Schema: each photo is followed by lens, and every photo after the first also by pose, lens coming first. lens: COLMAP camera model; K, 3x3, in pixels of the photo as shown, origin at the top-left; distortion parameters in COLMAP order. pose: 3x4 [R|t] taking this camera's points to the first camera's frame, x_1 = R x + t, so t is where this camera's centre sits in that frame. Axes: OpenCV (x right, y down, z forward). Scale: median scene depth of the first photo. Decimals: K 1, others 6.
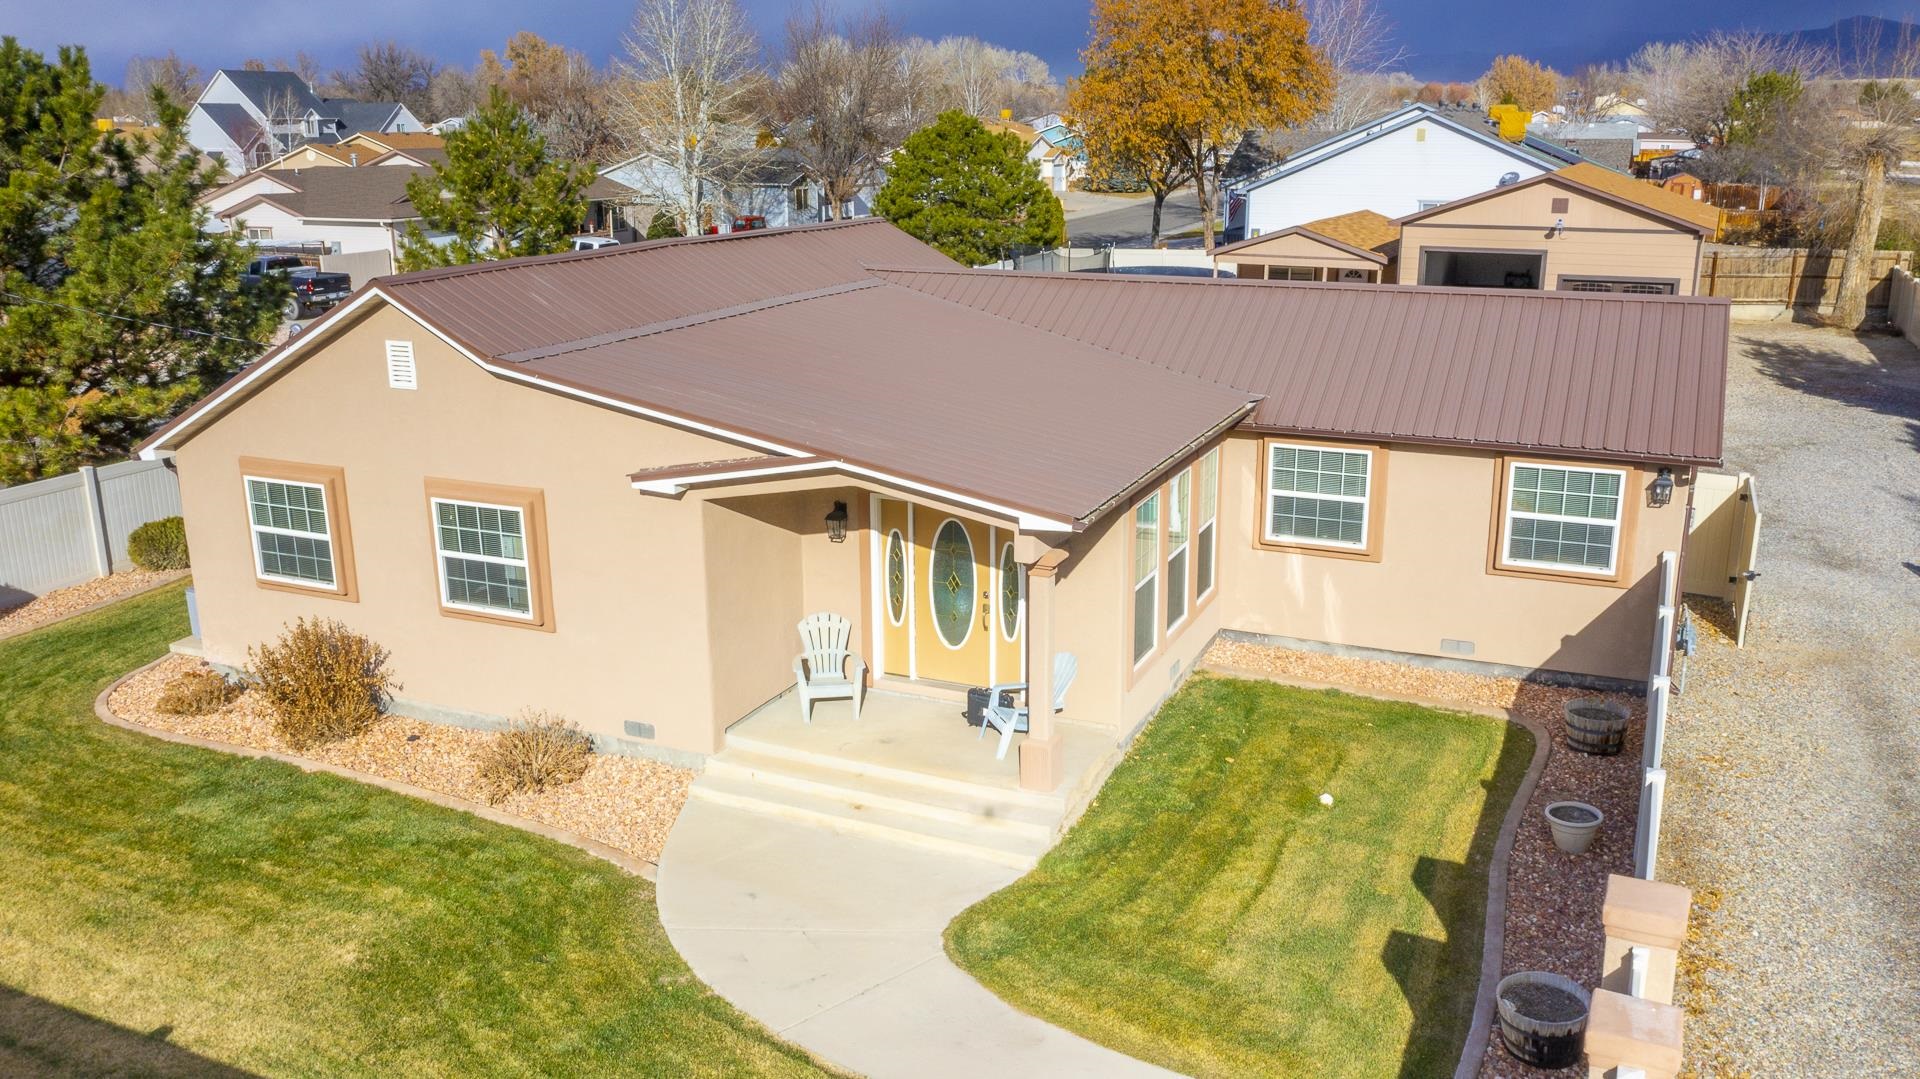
lens RADIAL K [[1525.6, 0, 960.0], [0, 1525.6, 539.5], [0, 0, 1]] dist [-0.013259, 0.009588]
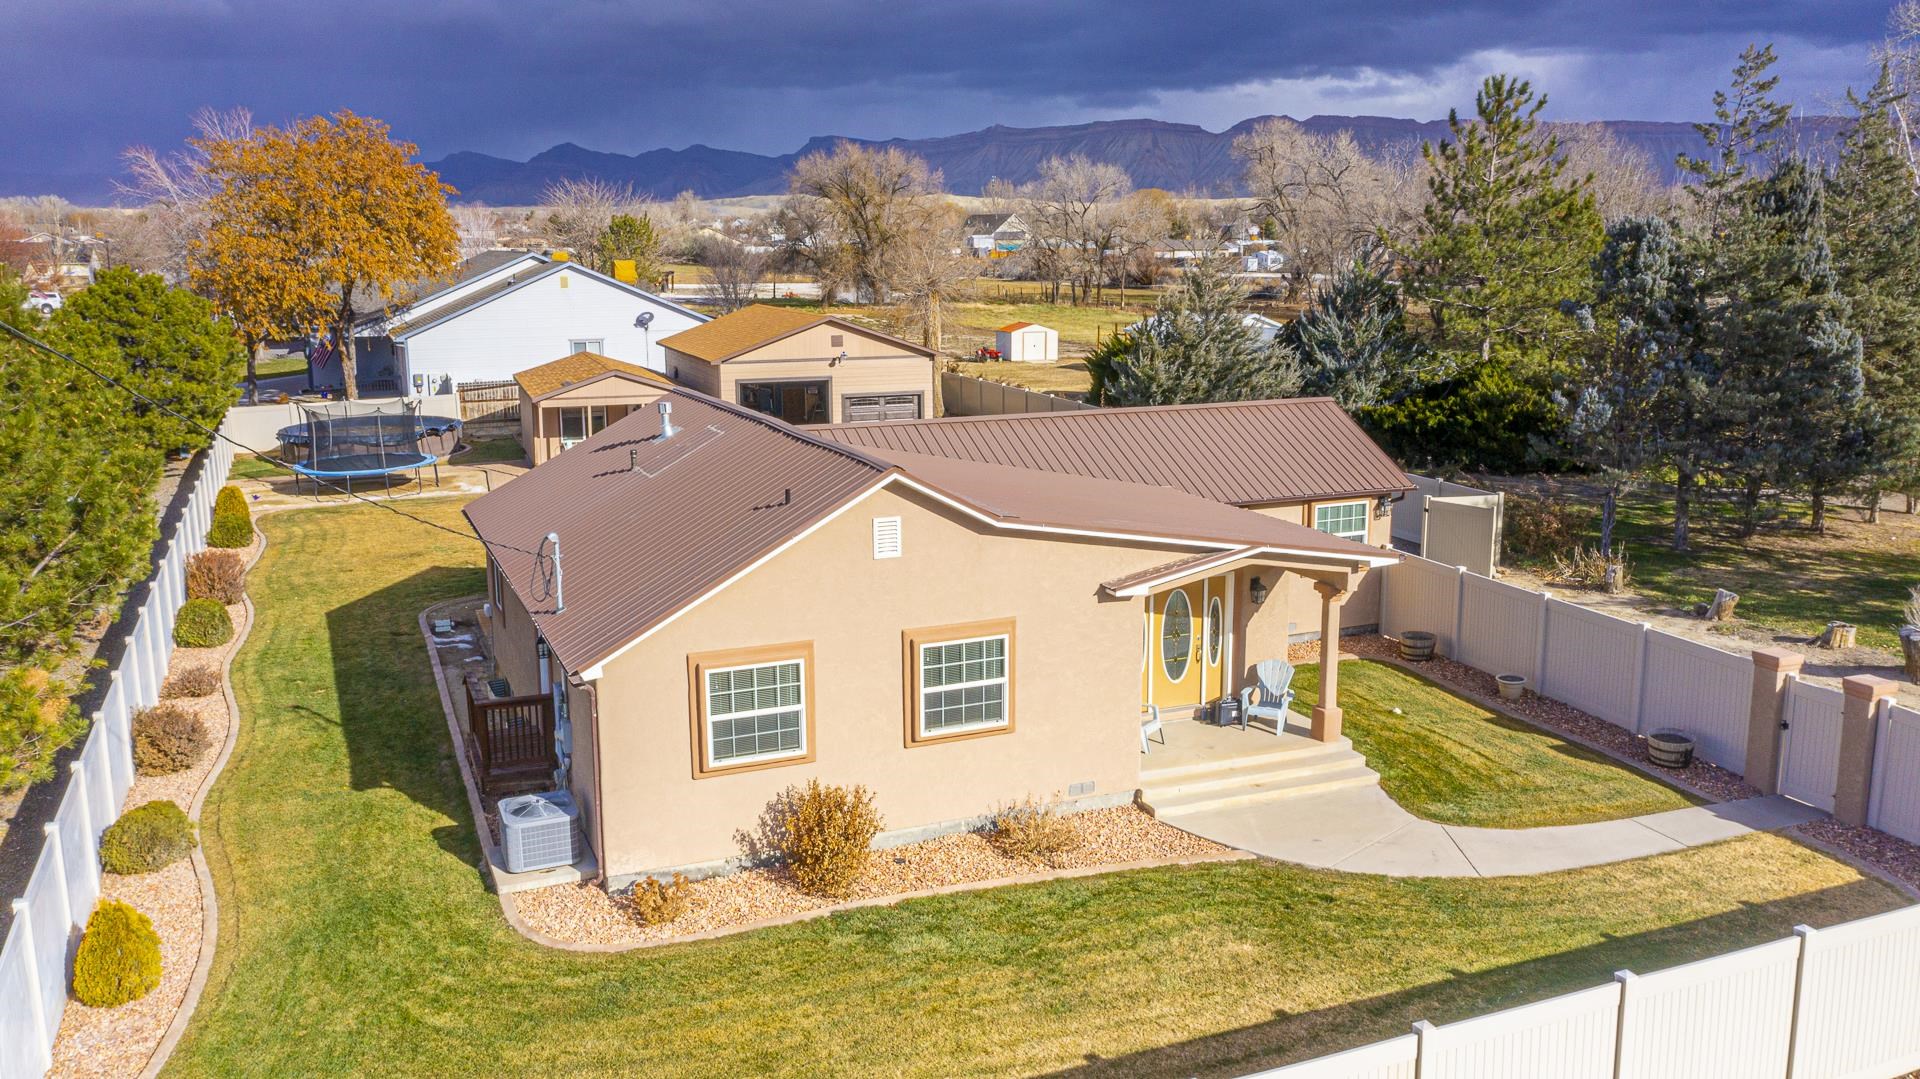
lens RADIAL K [[1525.6, 0, 960.0], [0, 1525.6, 539.5], [0, 0, 1]] dist [-0.013259, 0.009588]
pose [[0.683629, -0.141891, 0.715904, -1.095640], [0.196360, 0.980508, 0.006828, -0.103434], [-0.702919, 0.135907, 0.698165, 0.133779]]
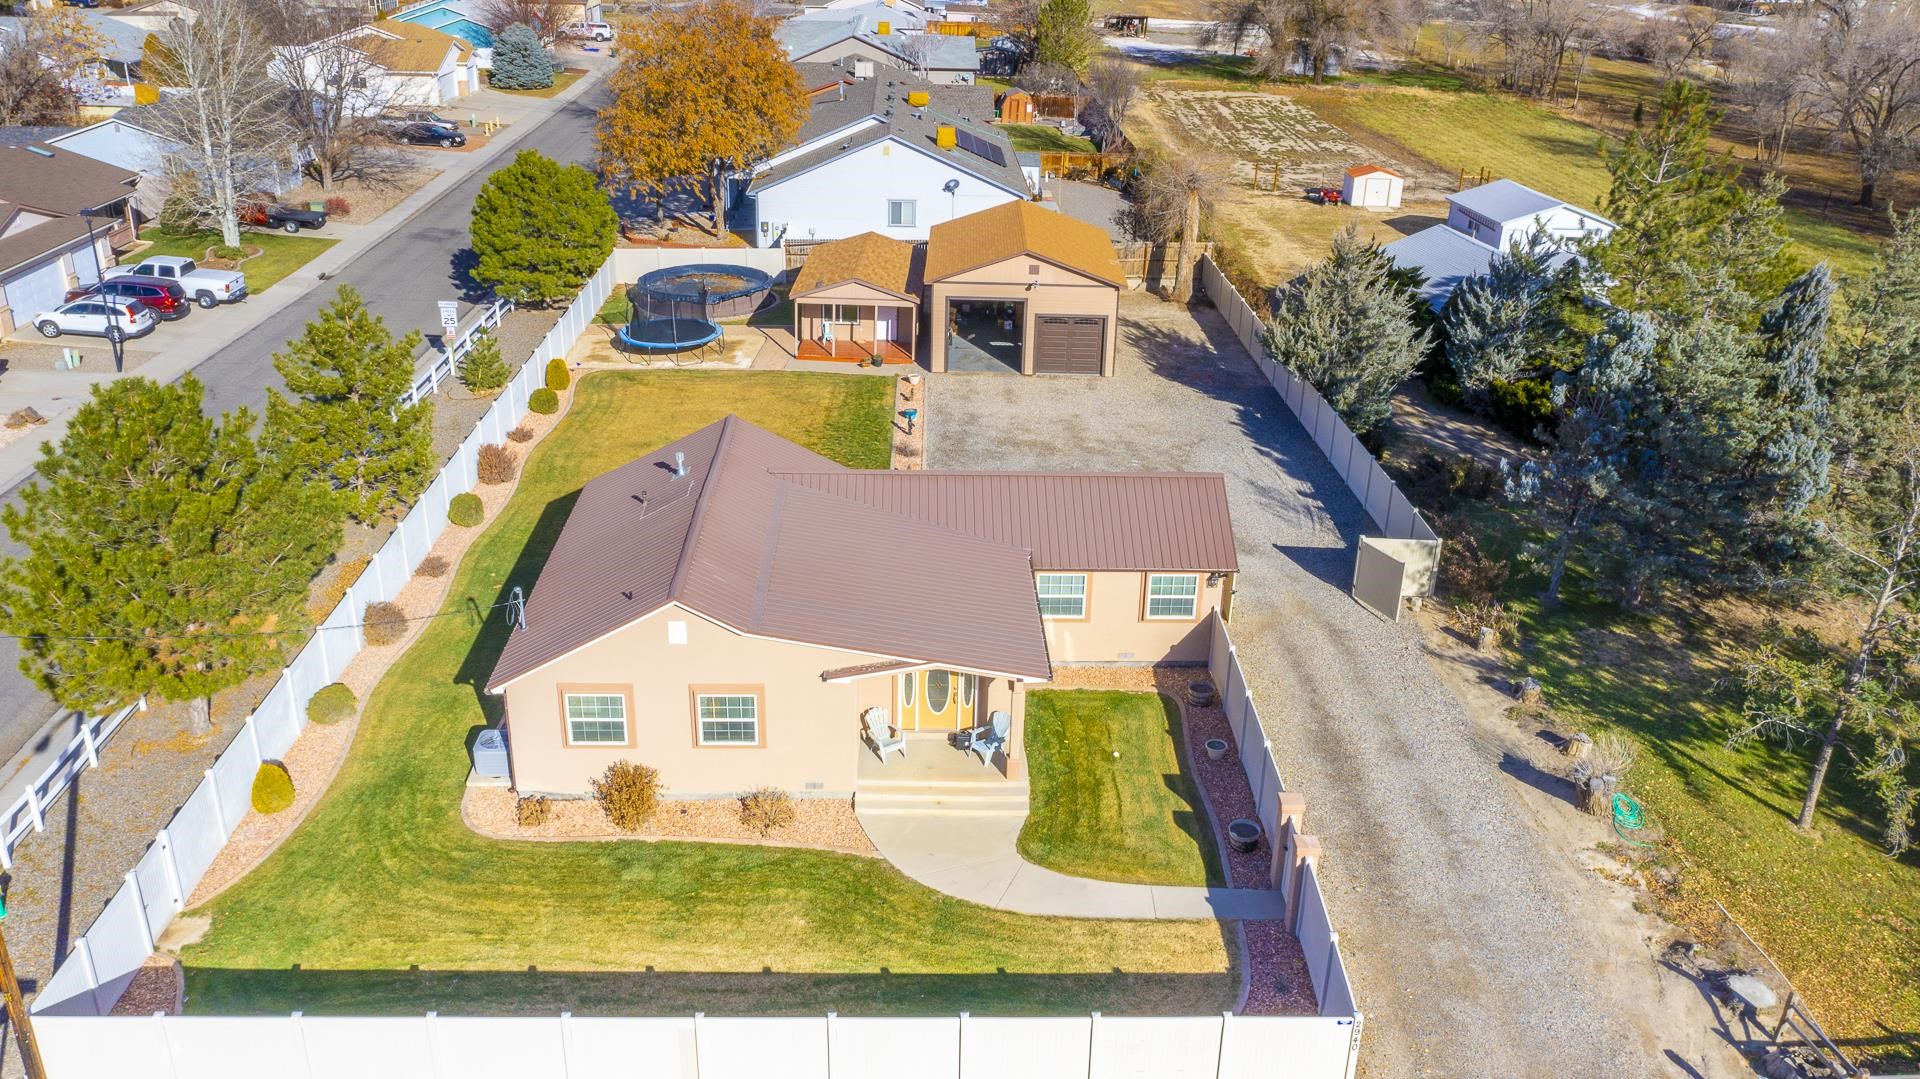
lens RADIAL K [[1520.2, 0, 959.5], [0, 1520.2, 535.7], [0, 0, 1]] dist [-0.015353, 0.002713]
pose [[0.900248, -0.148465, 0.409281, -0.767688], [0.088714, 0.982893, 0.161405, -0.485170], [-0.426243, -0.108995, 0.898018, -0.827034]]
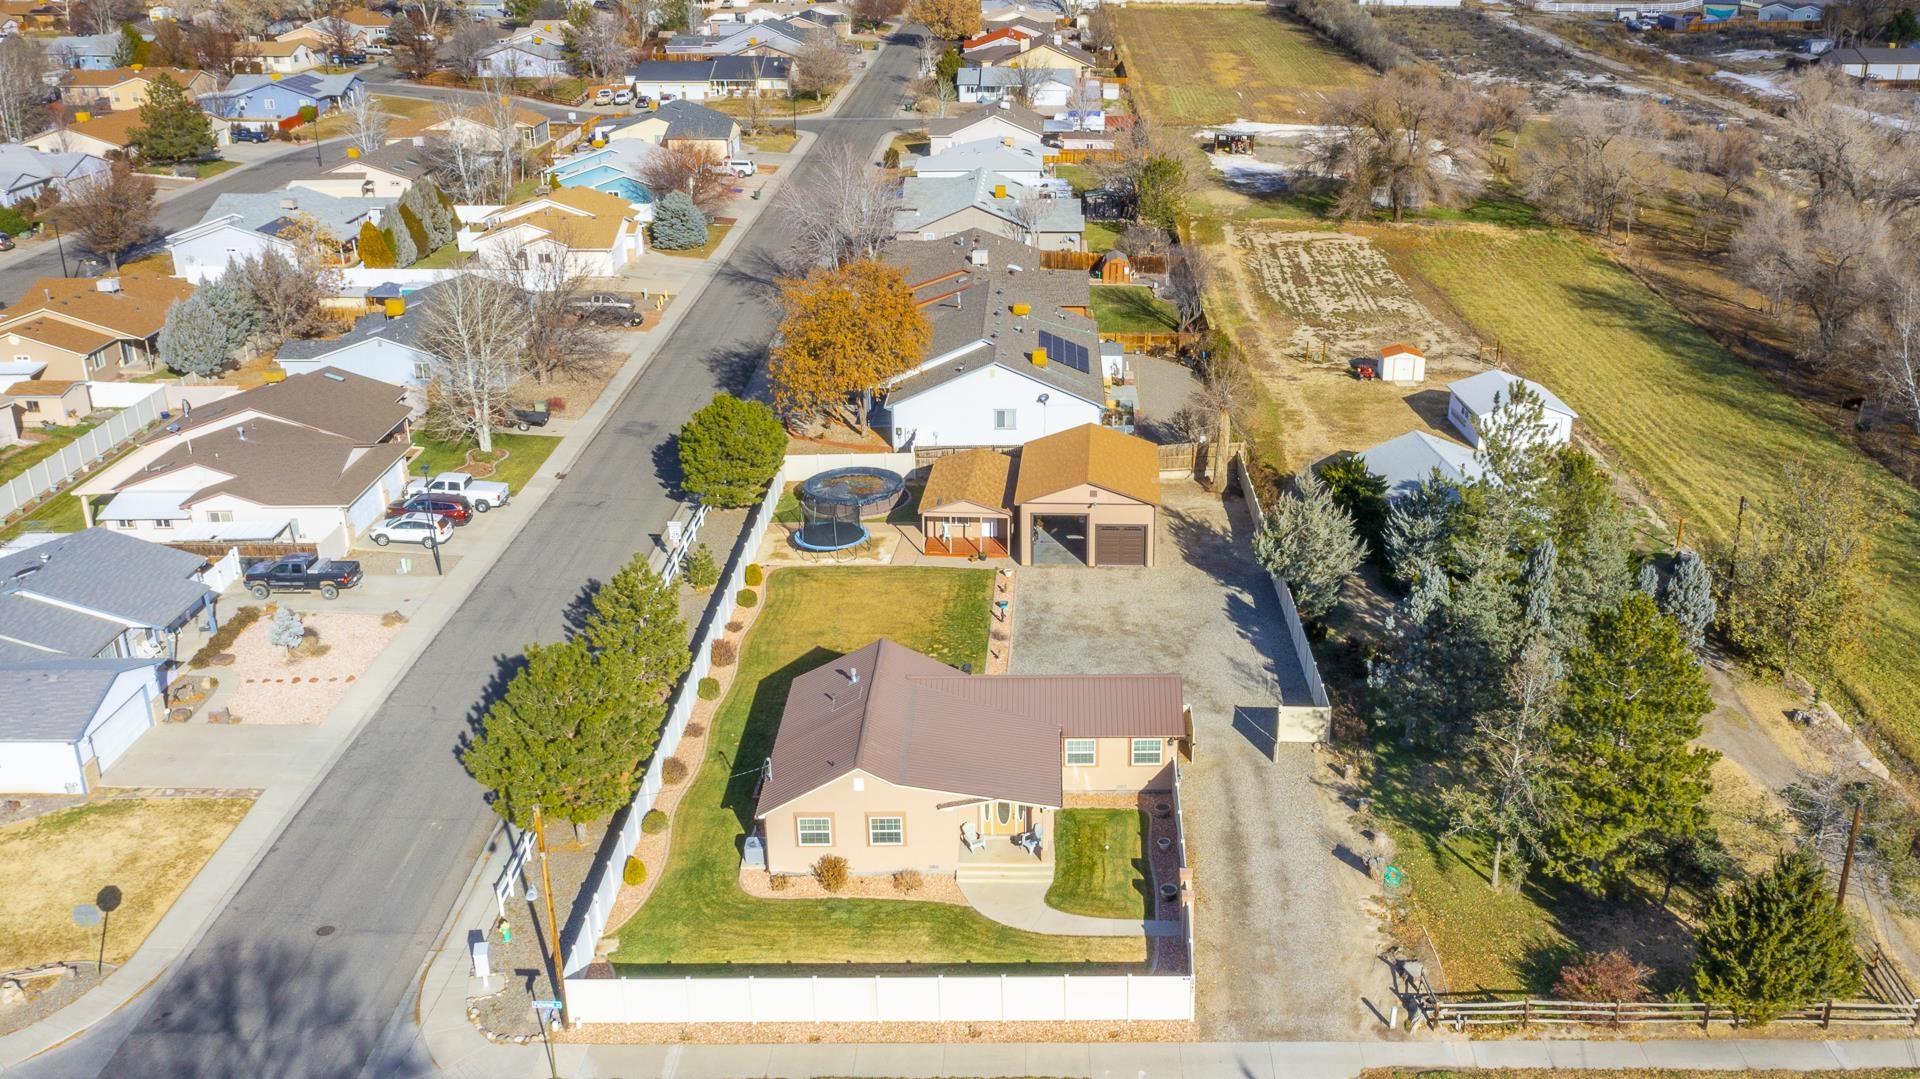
lens RADIAL K [[1703.7, 0, 1077.9], [0, 1703.7, 538.6], [0, 0, 1]] dist [-0.008765, -0.006460]
pose [[0.906649, -0.148903, 0.394735, -1.313425], [0.104115, 0.985675, 0.132682, -1.095526], [-0.408837, -0.079198, 0.909164, -2.651770]]
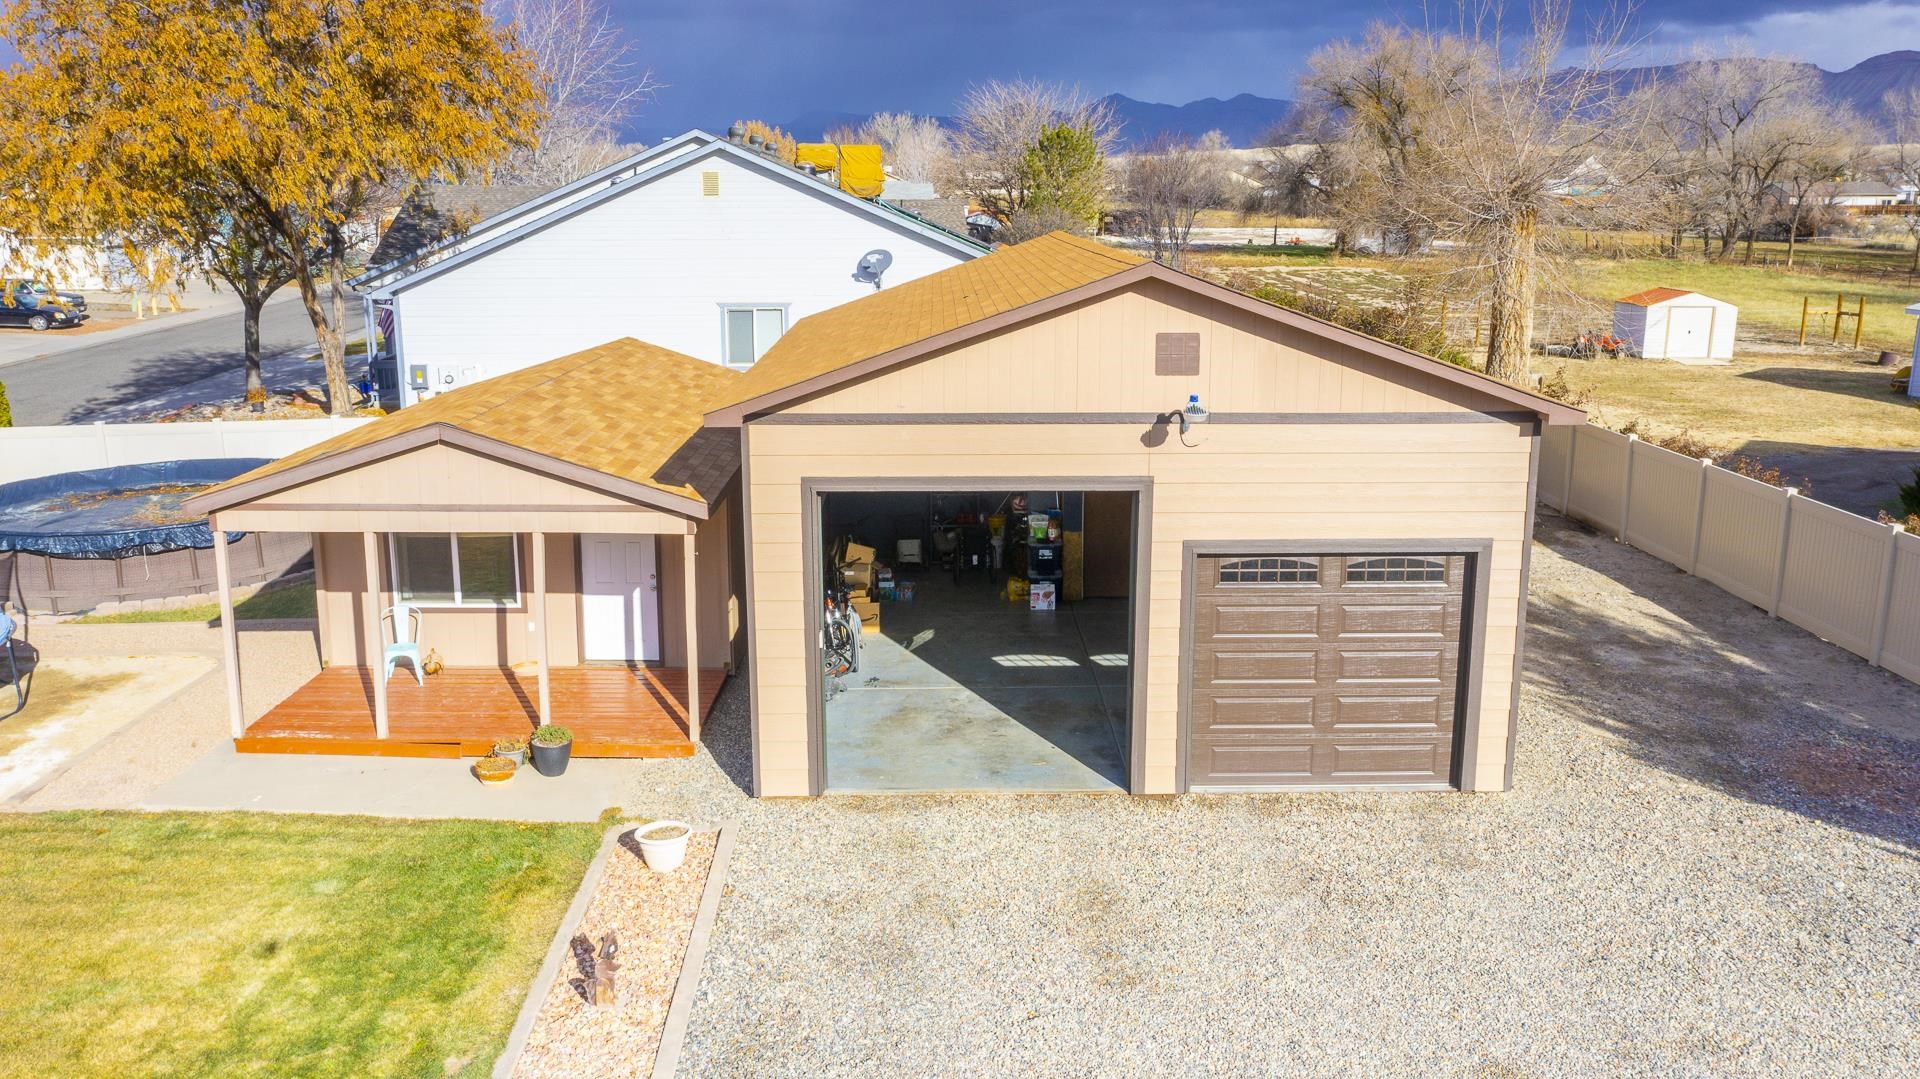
lens RADIAL K [[1520.2, 0, 959.5], [0, 1520.2, 535.7], [0, 0, 1]] dist [-0.015353, 0.002713]
pose [[0.890030, -0.098421, 0.445151, 0.434927], [0.118733, 0.992765, -0.017897, -0.409509], [-0.440169, 0.068783, 0.895277, 1.640250]]
